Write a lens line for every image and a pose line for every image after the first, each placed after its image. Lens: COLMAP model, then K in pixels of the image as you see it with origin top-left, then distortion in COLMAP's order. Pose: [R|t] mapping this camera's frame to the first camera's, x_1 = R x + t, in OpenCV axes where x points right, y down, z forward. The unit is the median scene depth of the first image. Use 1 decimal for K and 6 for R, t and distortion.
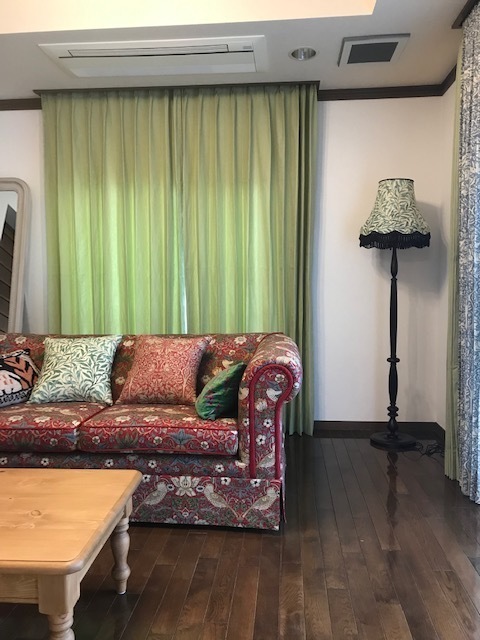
lens RADIAL K [[522.2, 0, 240.0], [0, 522.2, 320.0], [0, 0, 1]] dist [0.003358, -0.003841]
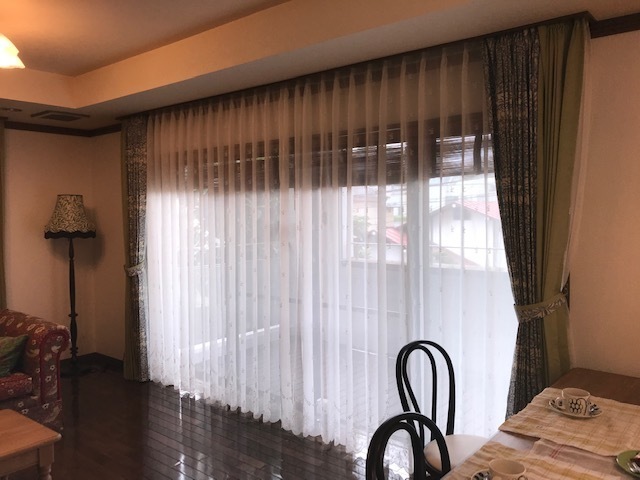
lens RADIAL K [[522.2, 0, 317.6], [0, 522.2, 229.9], [0, 0, 1]] dist [0.003358, -0.003841]
pose [[0.569356, -0.032101, 0.821464, -0.622281], [0.066626, 0.997752, -0.007188, -0.128234], [-0.819386, 0.058823, 0.570215, -0.498657]]
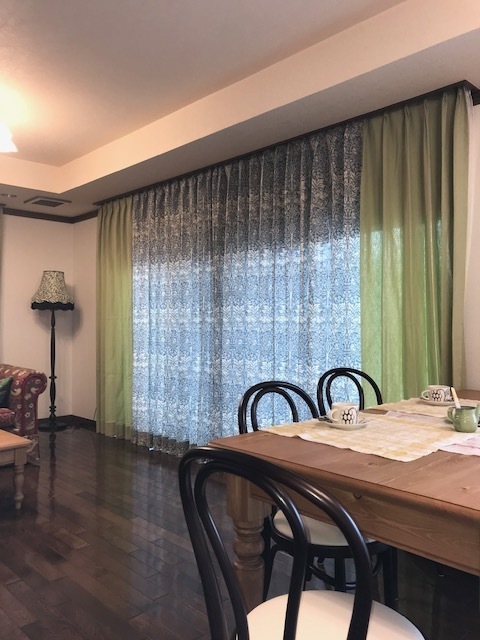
lens RADIAL K [[522.2, 0, 240.0], [0, 522.2, 320.0], [0, 0, 1]] dist [-0.046357, -0.004074]
pose [[0.659389, 0.012066, 0.751705, -0.678244], [0.045911, 0.997359, -0.056282, 0.018856], [-0.750398, 0.071623, 0.657094, -0.664042]]
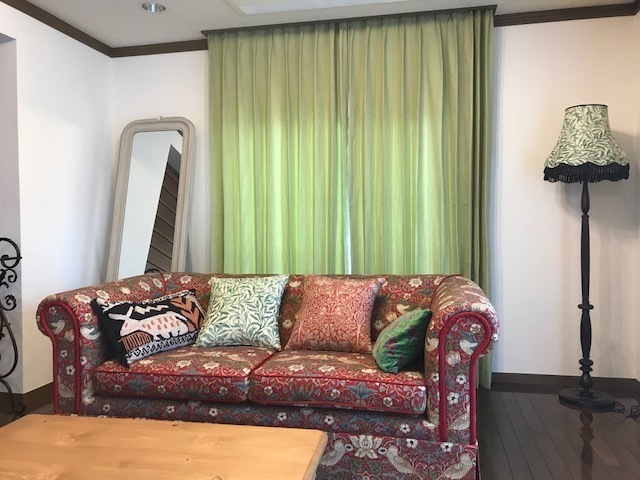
lens RADIAL K [[522.2, 0, 317.6], [0, 522.2, 229.9], [0, 0, 1]] dist [0.003358, -0.003841]
pose [[0.992045, -0.000590, -0.125882, -0.058139], [-0.006220, 0.998538, -0.053699, -0.003727], [0.125729, 0.054055, 0.990591, 0.064981]]
